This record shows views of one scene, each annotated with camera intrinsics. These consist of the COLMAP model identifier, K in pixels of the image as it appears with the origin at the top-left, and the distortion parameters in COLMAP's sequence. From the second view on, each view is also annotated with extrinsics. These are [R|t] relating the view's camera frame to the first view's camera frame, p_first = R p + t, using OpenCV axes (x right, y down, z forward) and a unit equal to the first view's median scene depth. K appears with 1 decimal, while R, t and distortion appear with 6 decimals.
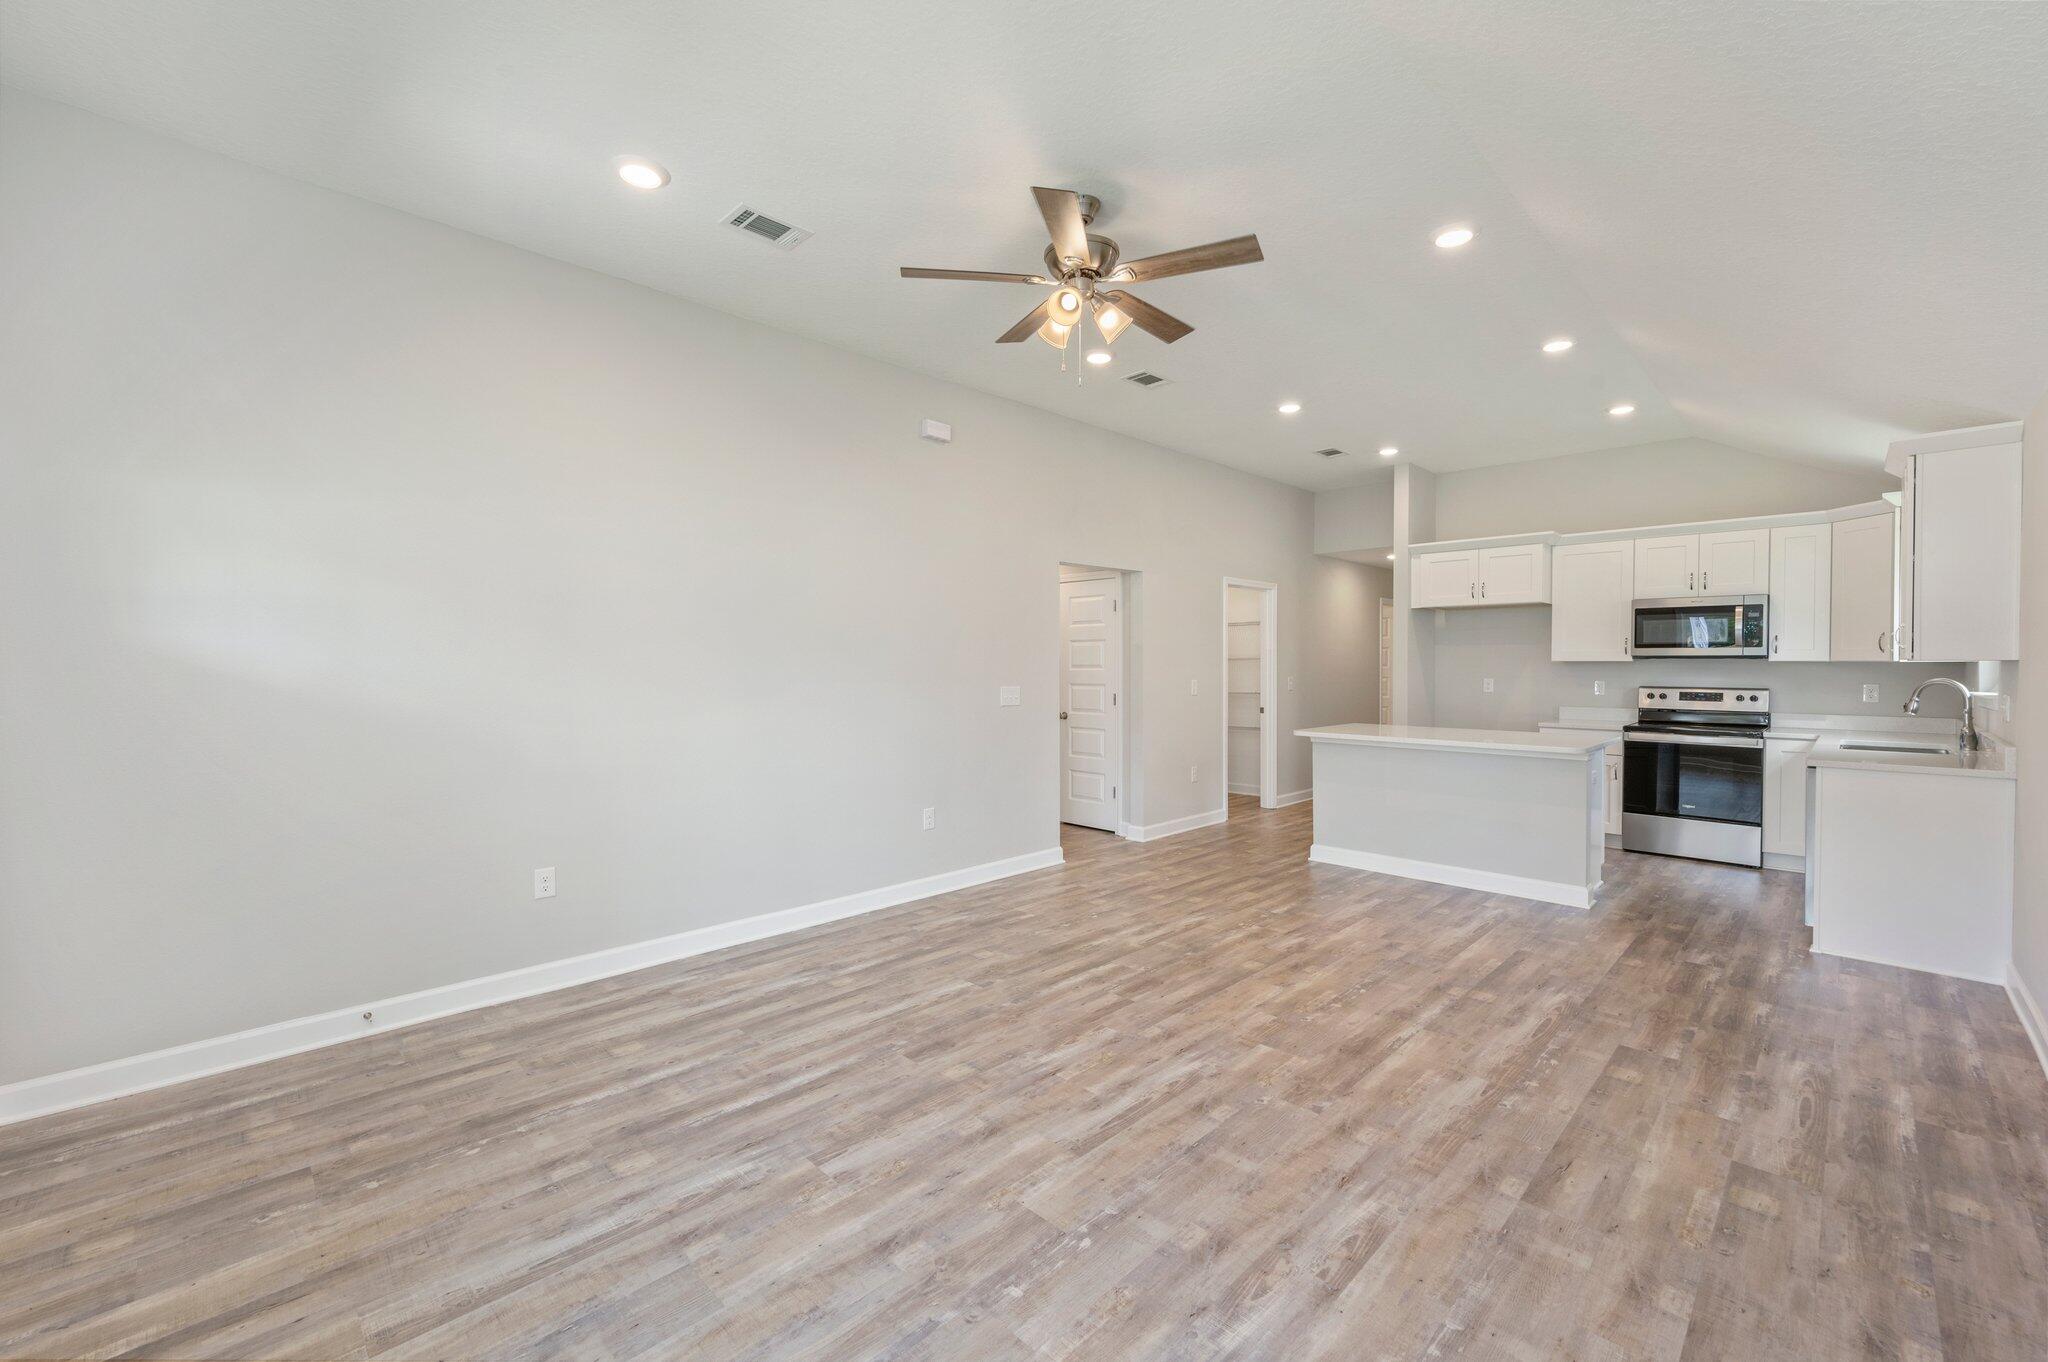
lens RADIAL K [[835.0, 0, 1029.4], [0, 835.0, 669.9], [0, 0, 1]] dist [0.001339, 0.000075]
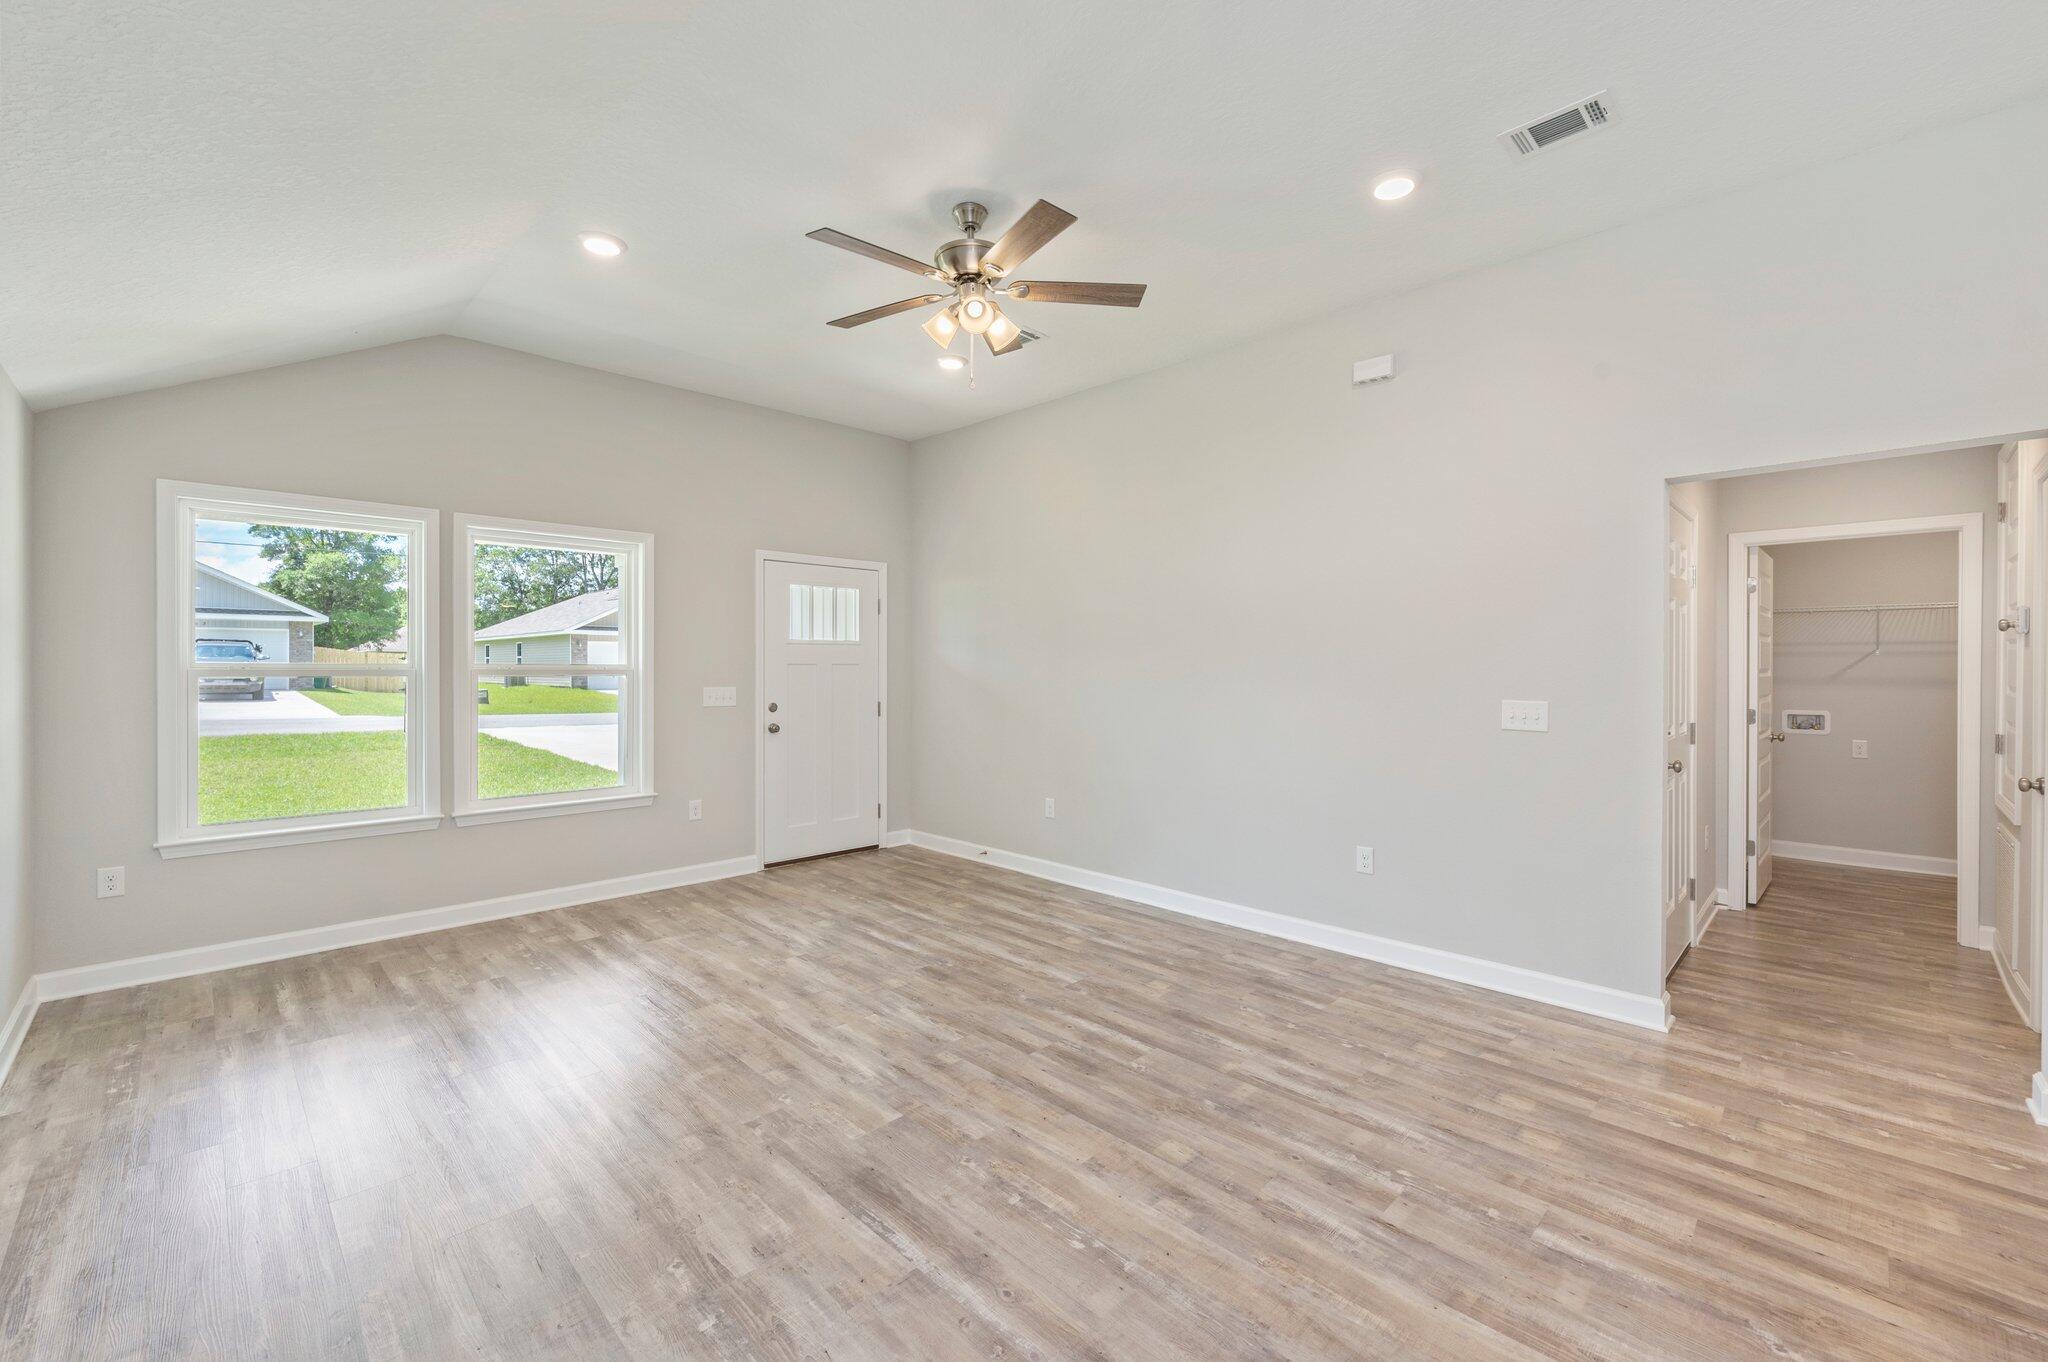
lens RADIAL K [[835.0, 0, 1029.4], [0, 835.0, 669.9], [0, 0, 1]] dist [0.001339, 0.000075]
pose [[0.002680, 0.003332, -0.999991, 1.030511], [-0.008242, 0.999961, 0.003310, -0.004872], [0.999962, 0.008233, 0.002707, 1.033162]]
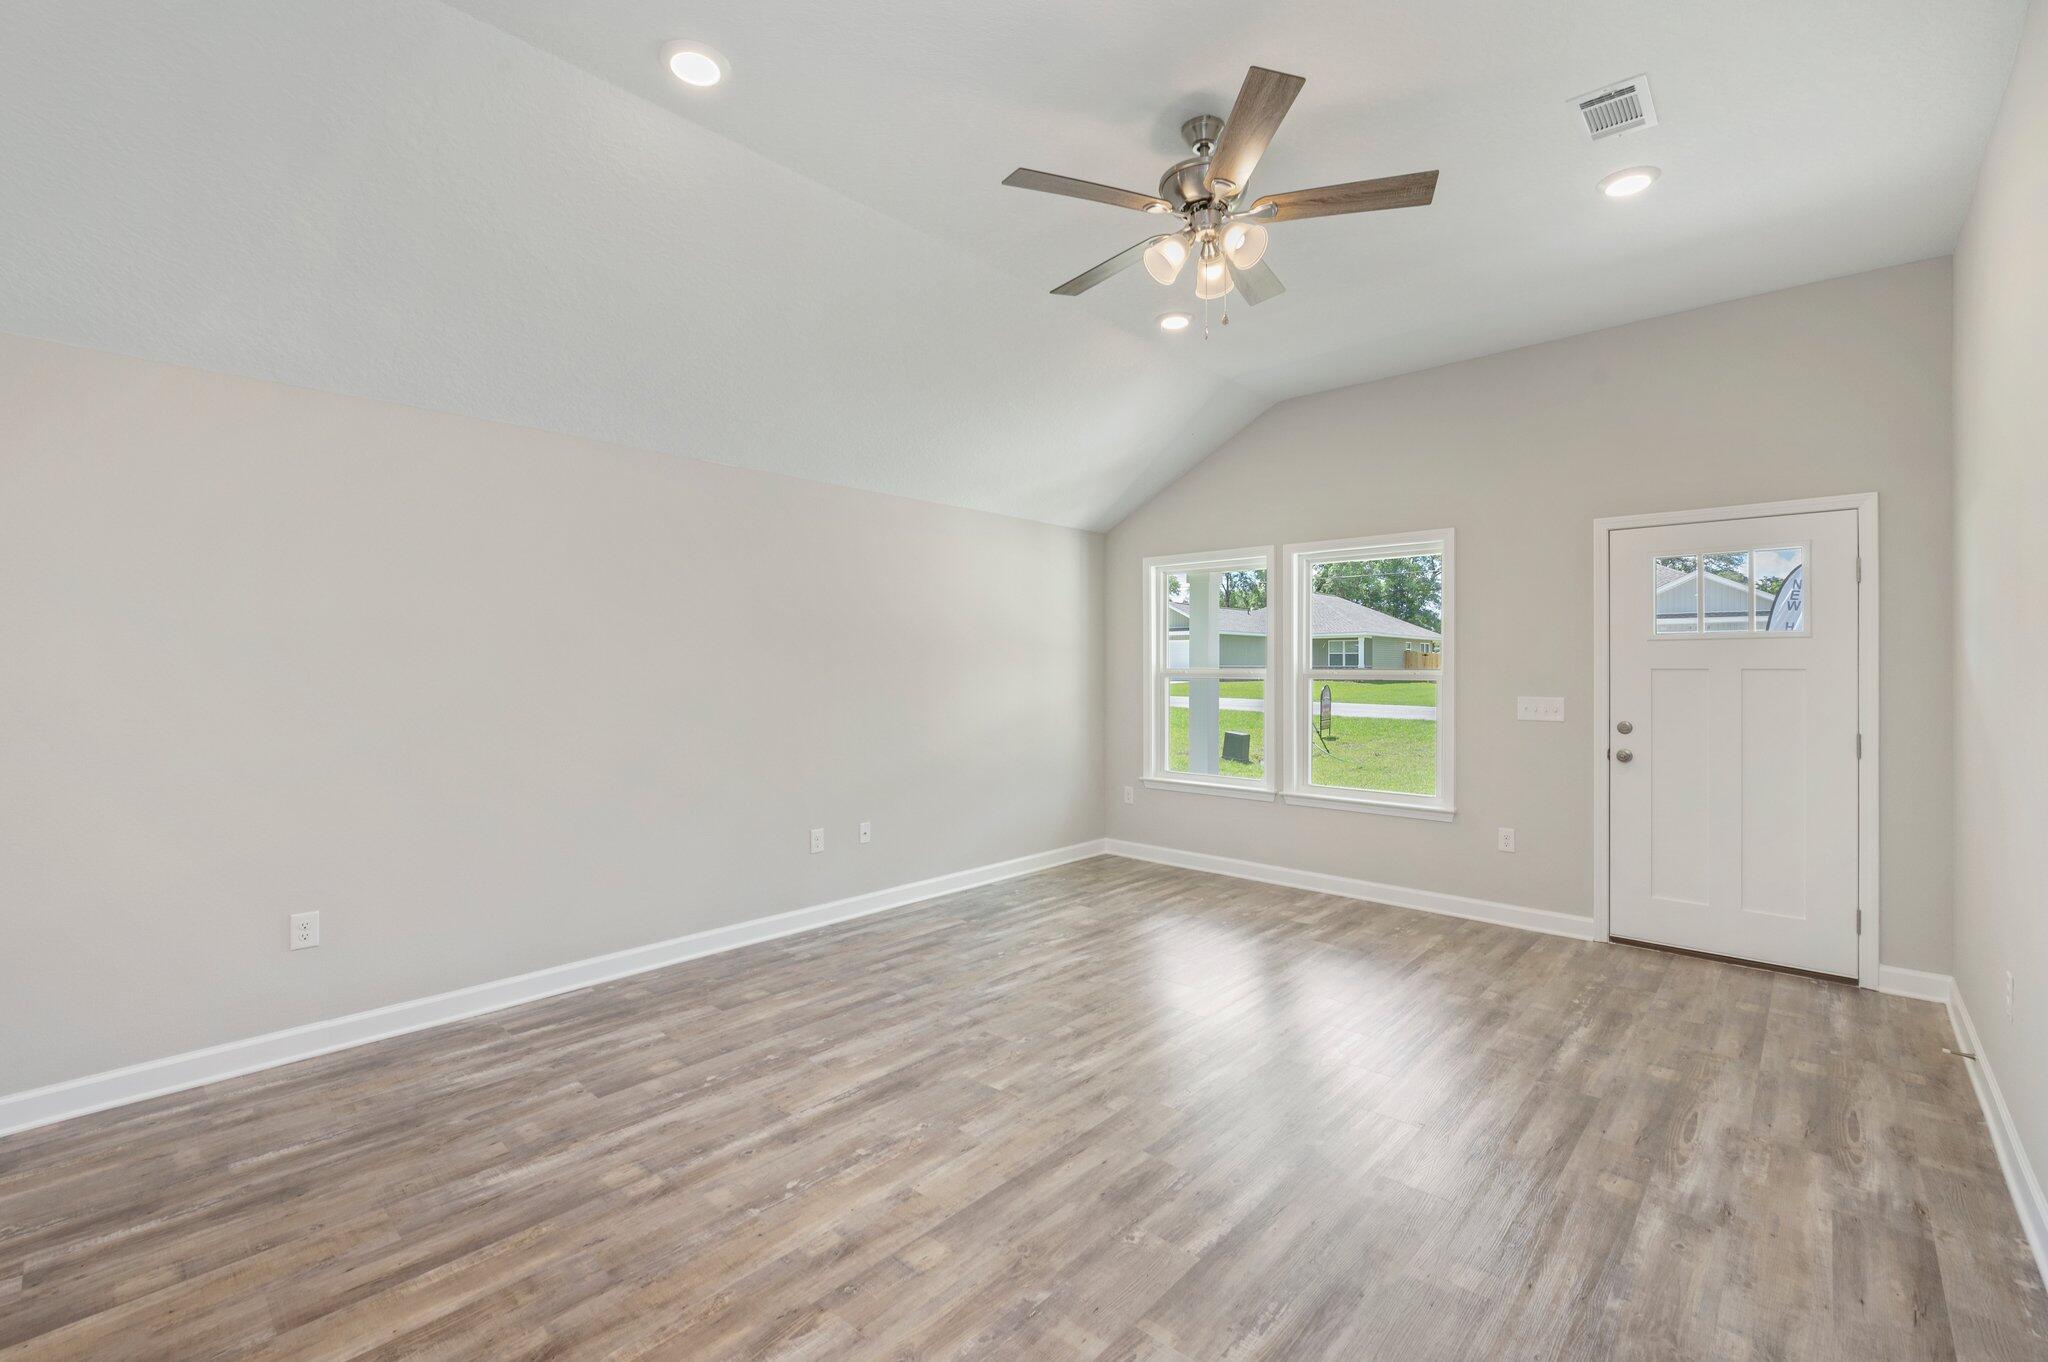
lens RADIAL K [[882.6, 0, 1031.4], [0, 882.6, 670.3], [0, 0, 1]] dist [-0.003702, -0.000301]
pose [[-0.998733, 0.000554, -0.050316, 0.267757], [0.000005, 0.999940, 0.010910, -0.017395], [0.050319, 0.010896, -0.998674, 1.800186]]
